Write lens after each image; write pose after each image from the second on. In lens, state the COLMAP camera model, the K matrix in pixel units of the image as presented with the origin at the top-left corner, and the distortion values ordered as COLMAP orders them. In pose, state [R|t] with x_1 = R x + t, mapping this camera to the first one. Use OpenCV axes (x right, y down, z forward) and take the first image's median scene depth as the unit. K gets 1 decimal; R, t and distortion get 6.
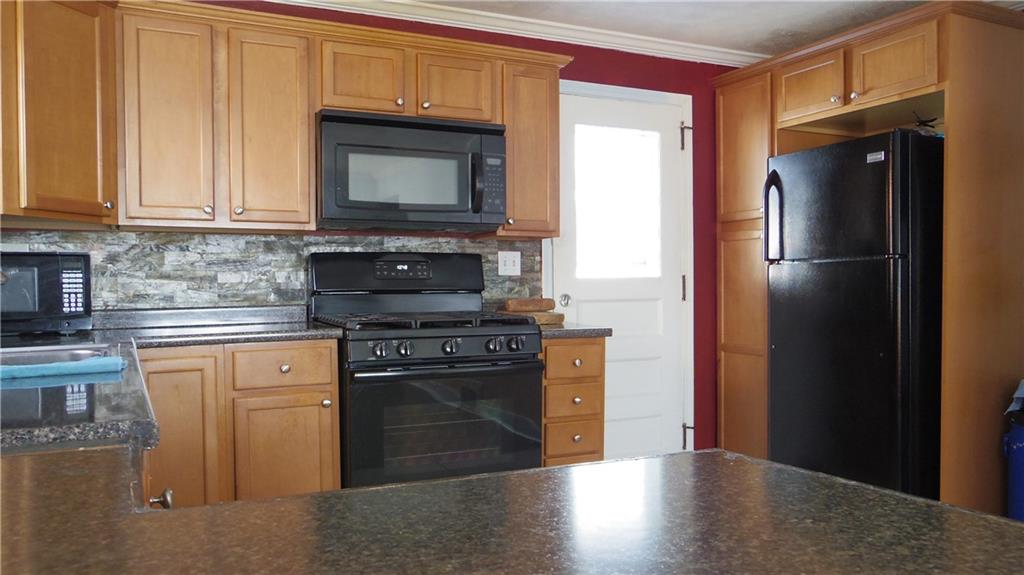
lens RADIAL K [[826.7, 0, 512.0], [0, 826.7, 287.5], [0, 0, 1]] dist [-0.035474, 0.068167]
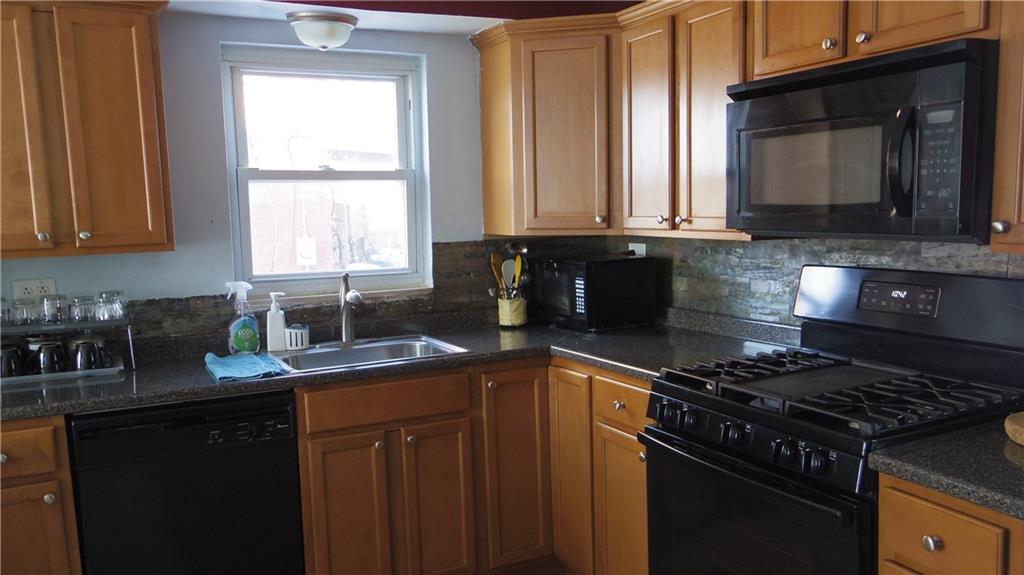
lens RADIAL K [[826.7, 0, 512.0], [0, 826.7, 287.5], [0, 0, 1]] dist [-0.035474, 0.068167]
pose [[0.018826, 0.103770, -0.994423, 0.511352], [0.023074, 0.994289, 0.104193, -0.106527], [0.999556, -0.024906, 0.016324, 0.721104]]
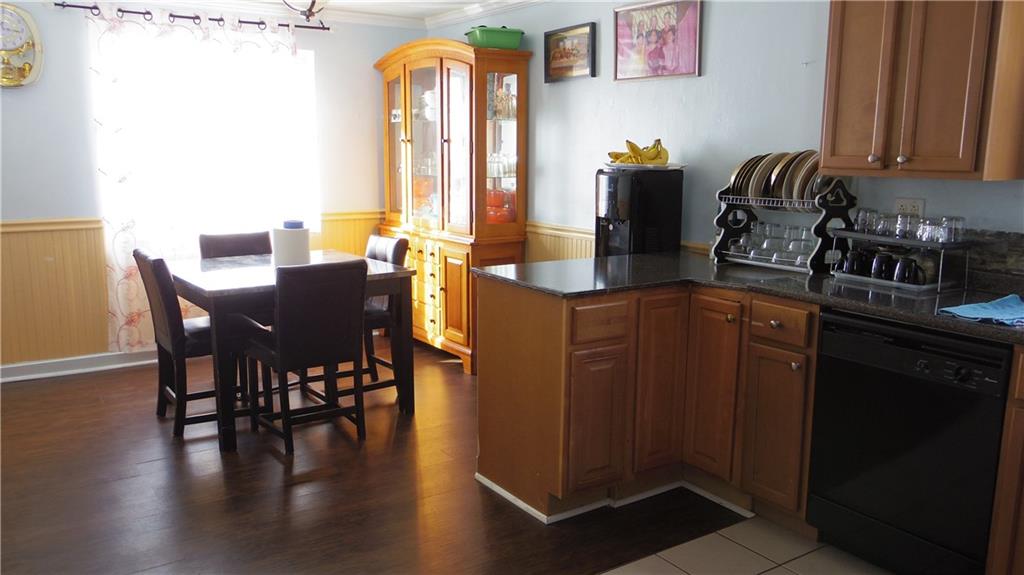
lens RADIAL K [[826.7, 0, 512.0], [0, 826.7, 287.5], [0, 0, 1]] dist [-0.035474, 0.068167]
pose [[-0.989970, 0.018000, -0.140127, 0.258720], [-0.006985, 0.984401, 0.175800, -0.101239], [0.141105, 0.175016, -0.974402, 1.124169]]
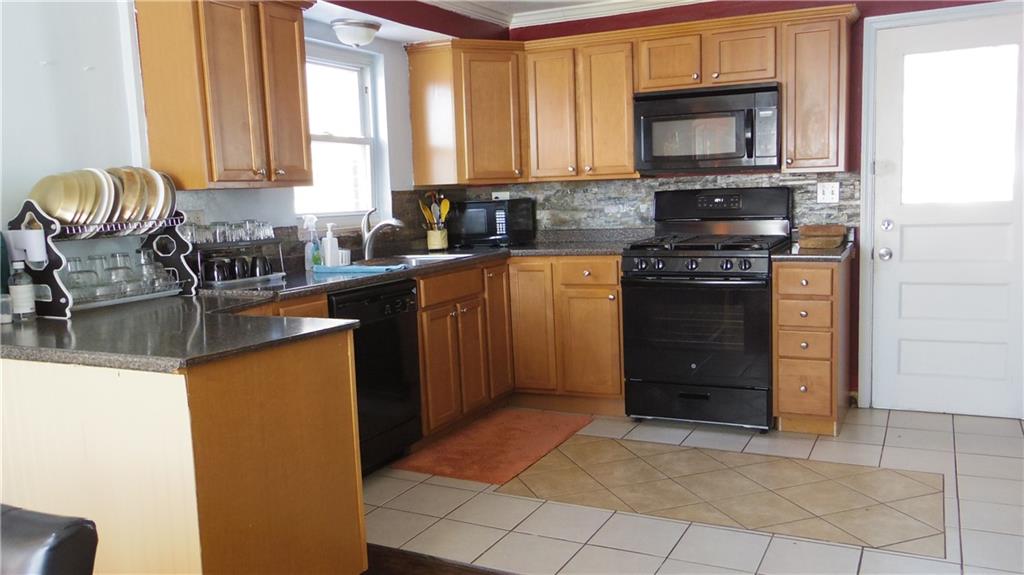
lens RADIAL K [[826.7, 0, 512.0], [0, 826.7, 287.5], [0, 0, 1]] dist [-0.035474, 0.068167]
pose [[0.600062, 0.078449, -0.796097, 0.748015], [0.031315, 0.992113, 0.121368, -0.058459], [0.799340, -0.097758, 0.592873, -0.045947]]
